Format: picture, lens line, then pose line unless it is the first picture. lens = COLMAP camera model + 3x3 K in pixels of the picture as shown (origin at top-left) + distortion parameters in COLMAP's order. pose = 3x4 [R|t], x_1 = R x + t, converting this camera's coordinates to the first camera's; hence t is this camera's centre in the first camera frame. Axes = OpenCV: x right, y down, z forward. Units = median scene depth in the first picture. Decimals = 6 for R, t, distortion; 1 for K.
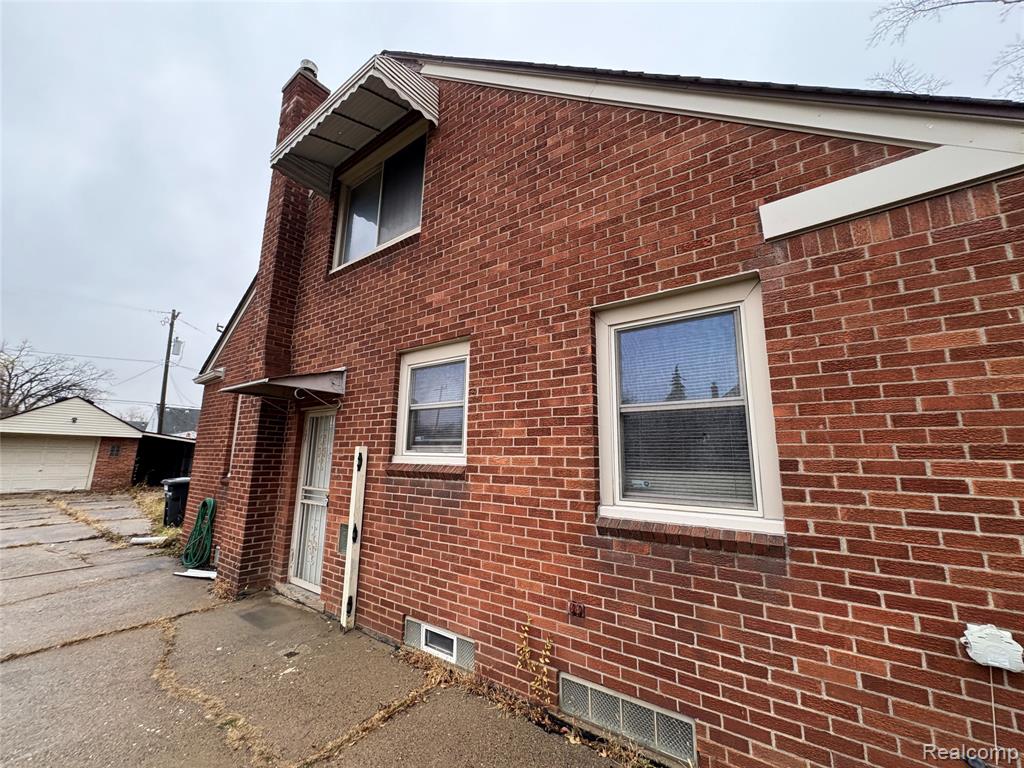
lens RADIAL K [[406.9, 0, 515.5], [0, 406.9, 383.5], [0, 0, 1]] dist [0.000566, -0.000130]
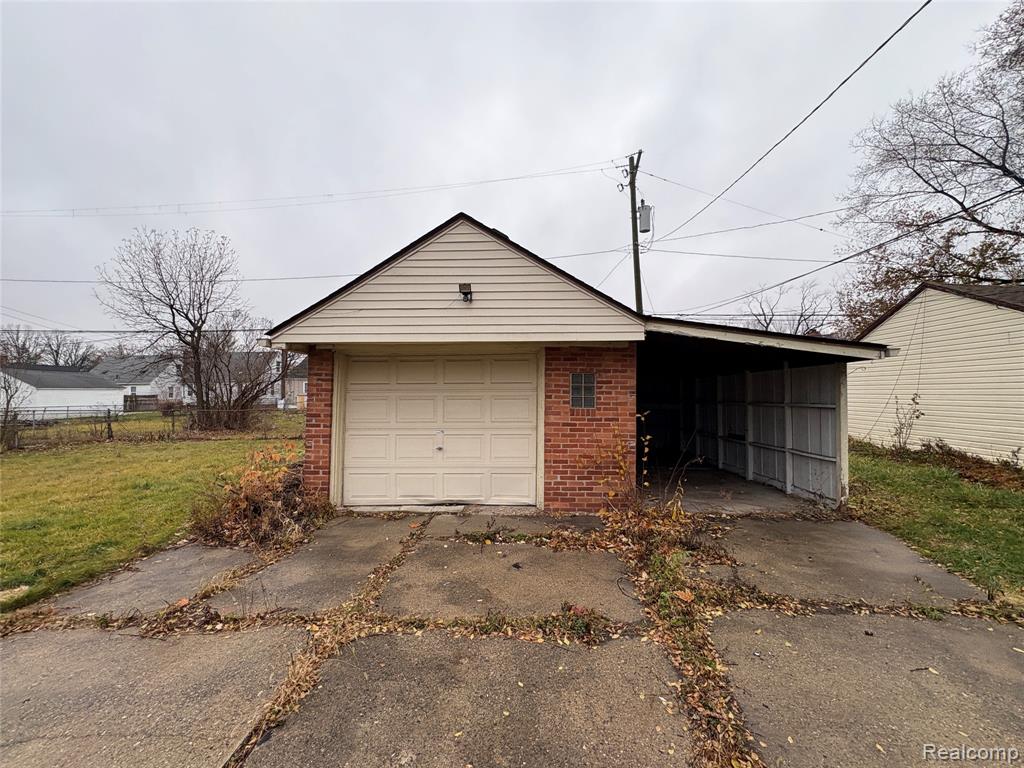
lens RADIAL K [[406.9, 0, 515.0], [0, 406.9, 383.9], [0, 0, 1]] dist [0.000566, -0.000130]
pose [[0.560675, -0.051050, -0.826461, -0.745213], [0.162623, 0.985448, 0.049453, 0.134458], [0.811910, -0.162129, 0.560818, 0.773875]]
